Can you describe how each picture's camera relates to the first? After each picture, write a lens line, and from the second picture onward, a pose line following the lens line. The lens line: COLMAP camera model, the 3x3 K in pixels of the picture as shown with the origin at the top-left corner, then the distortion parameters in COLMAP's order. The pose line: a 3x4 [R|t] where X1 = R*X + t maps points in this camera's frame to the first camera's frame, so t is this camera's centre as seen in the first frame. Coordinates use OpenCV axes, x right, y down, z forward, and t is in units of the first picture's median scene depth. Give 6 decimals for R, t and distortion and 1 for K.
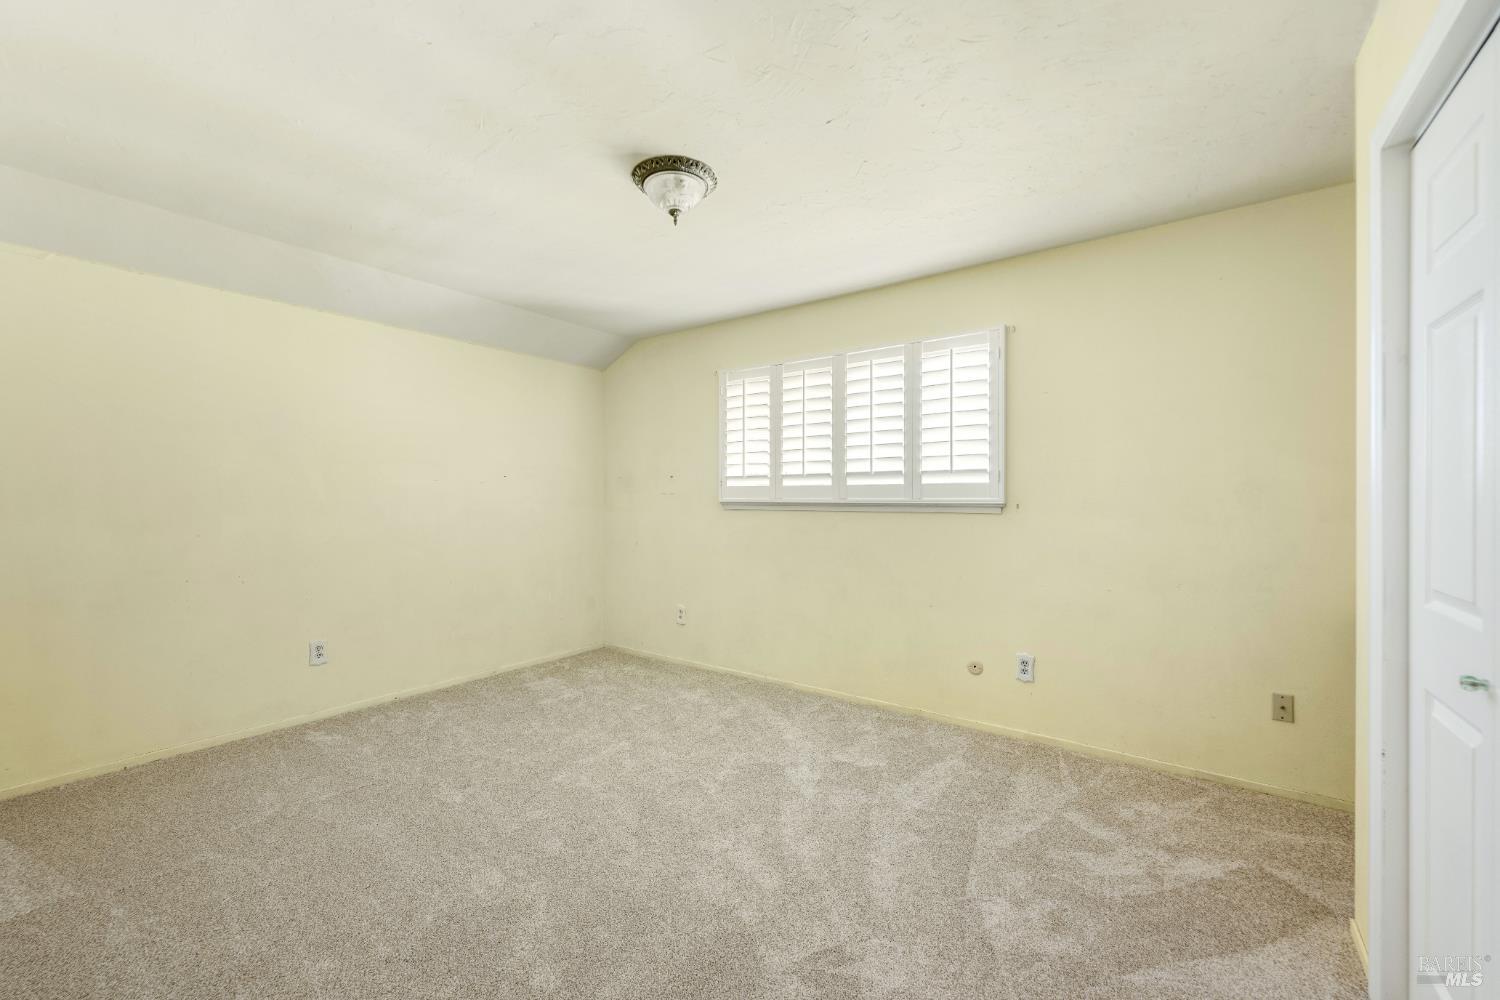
lens RADIAL K [[596.3, 0, 753.2], [0, 596.3, 496.1], [0, 0, 1]] dist [0.000656, 0.000167]
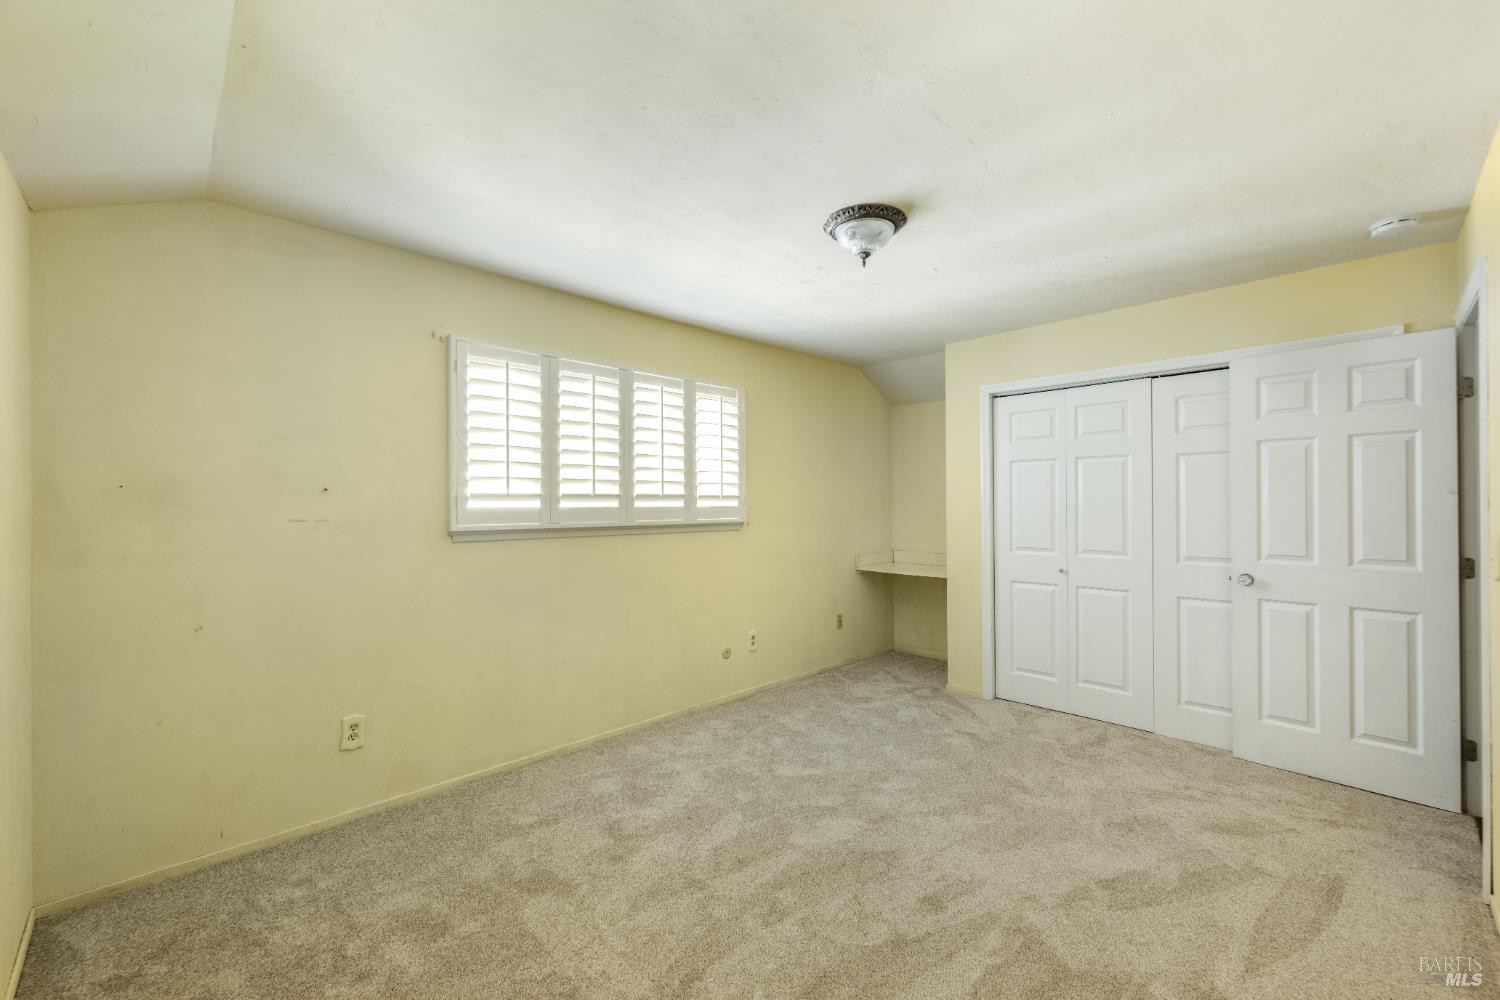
lens RADIAL K [[596.3, 0, 739.6], [0, 596.3, 514.6], [0, 0, 1]] dist [0.000656, 0.000167]
pose [[0.187167, -0.005699, 0.982311, -0.744378], [0.017400, 0.999846, 0.002486, -0.006143], [-0.982174, 0.016627, 0.187238, 0.639144]]
